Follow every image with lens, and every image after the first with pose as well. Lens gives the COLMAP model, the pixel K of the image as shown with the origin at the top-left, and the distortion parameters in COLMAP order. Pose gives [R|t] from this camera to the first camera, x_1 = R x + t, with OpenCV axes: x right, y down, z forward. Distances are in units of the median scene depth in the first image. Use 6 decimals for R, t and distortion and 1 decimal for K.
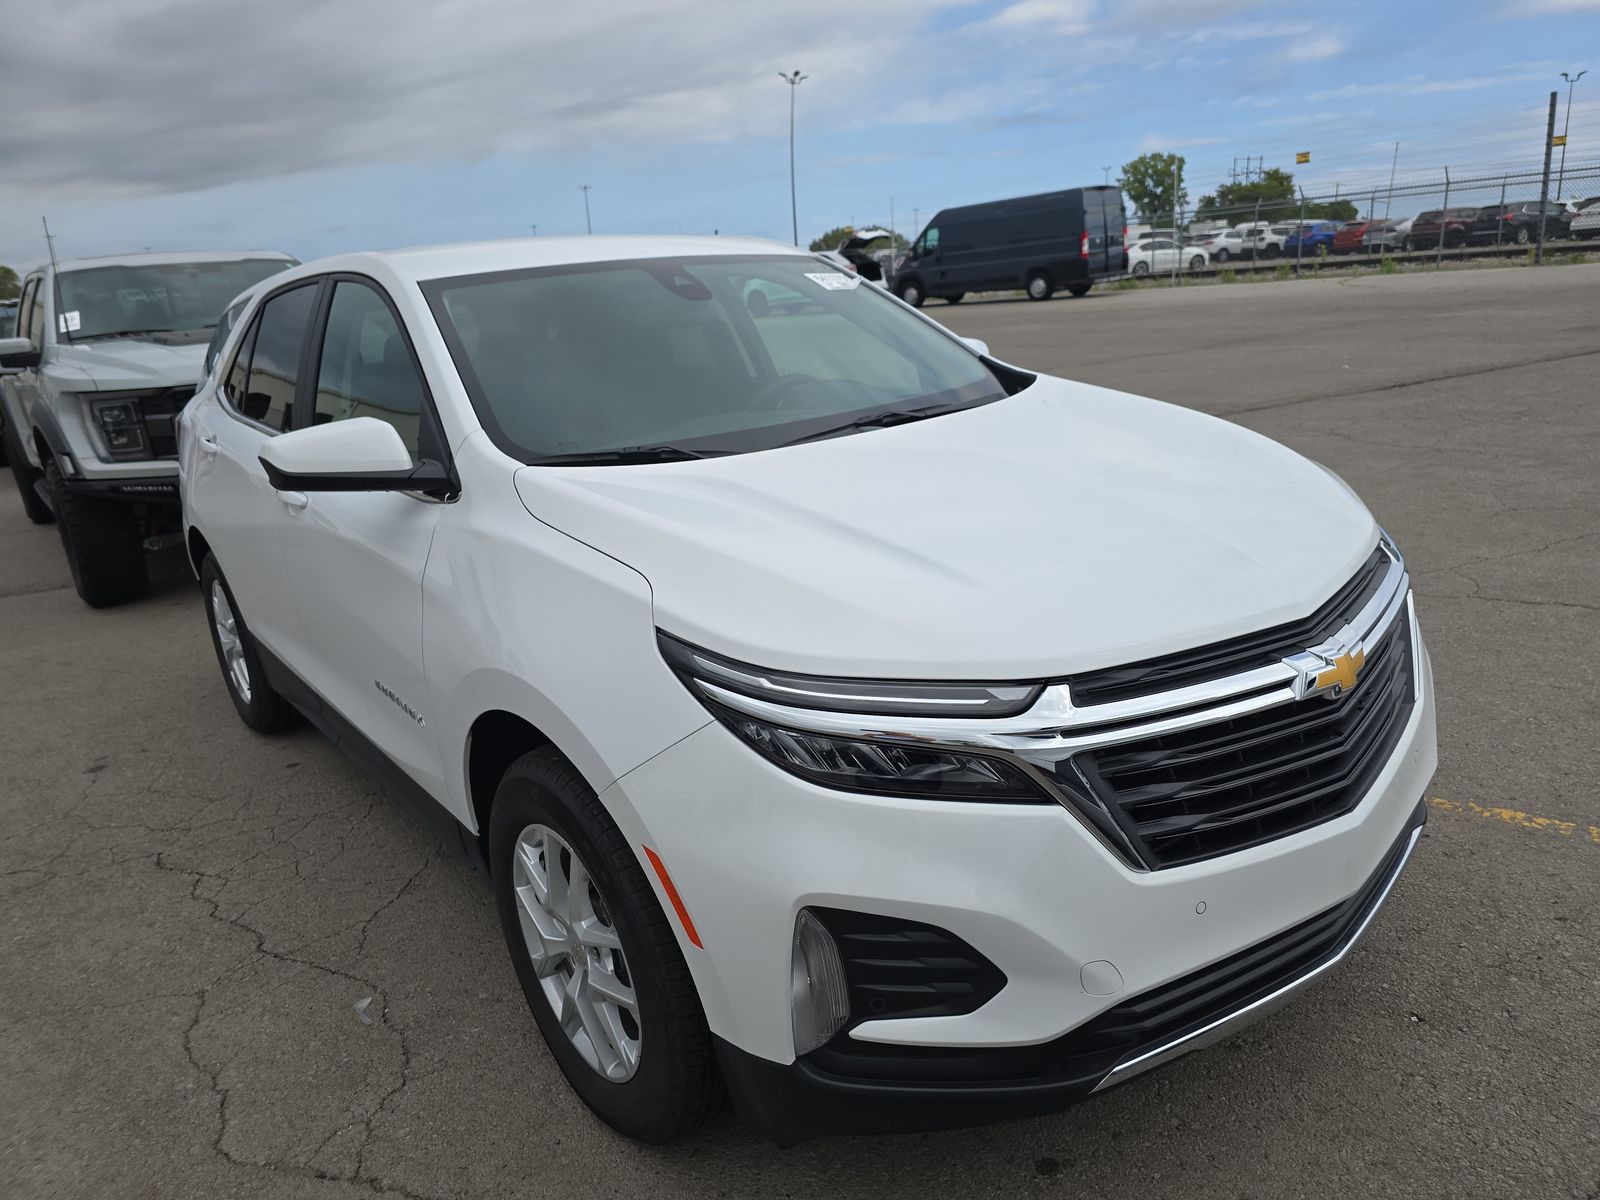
lens RADIAL K [[1060.2, 0, 800.0], [0, 1060.2, 600.0], [0, 0, 1]] dist [-0.050019, -0.017967]
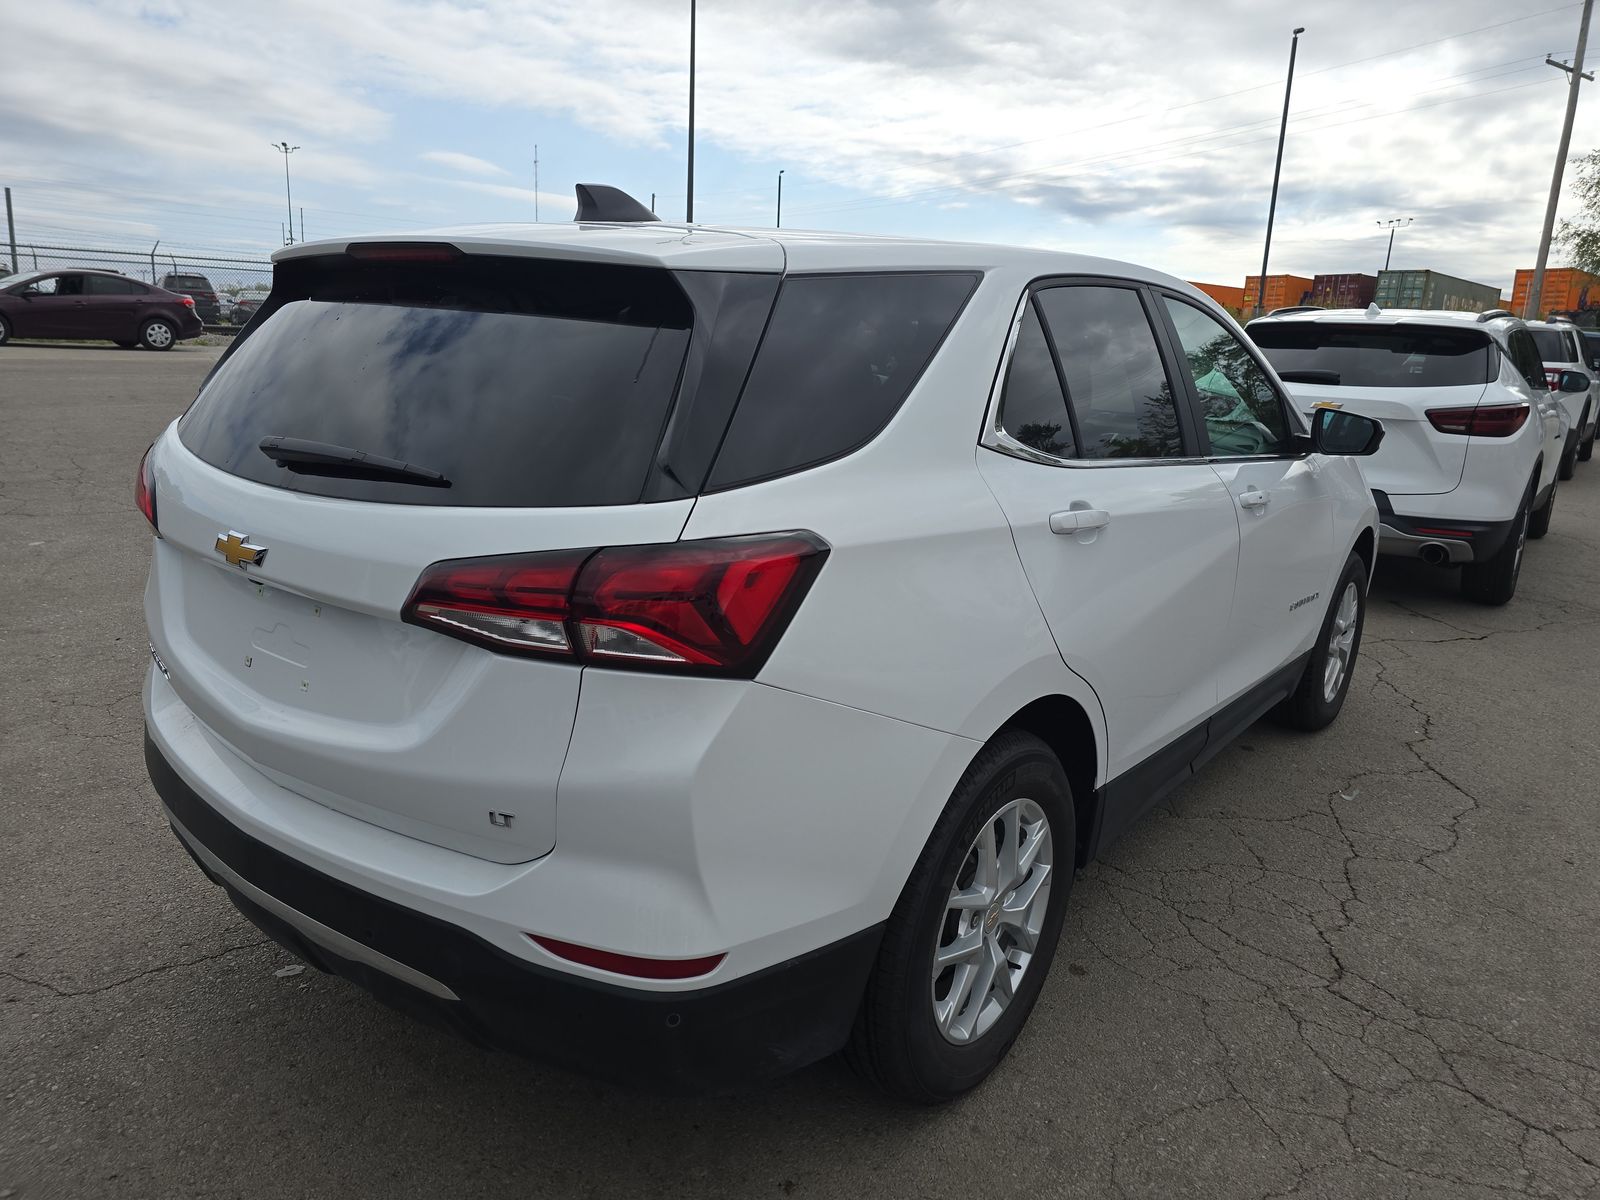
lens RADIAL K [[1060.2, 0, 800.0], [0, 1060.2, 600.0], [0, 0, 1]] dist [-0.050019, -0.017967]
pose [[-0.179293, -0.189039, 0.965463, -0.849901], [0.266189, 0.935438, 0.232593, -0.221567], [-0.947100, 0.298698, -0.117397, 0.933639]]
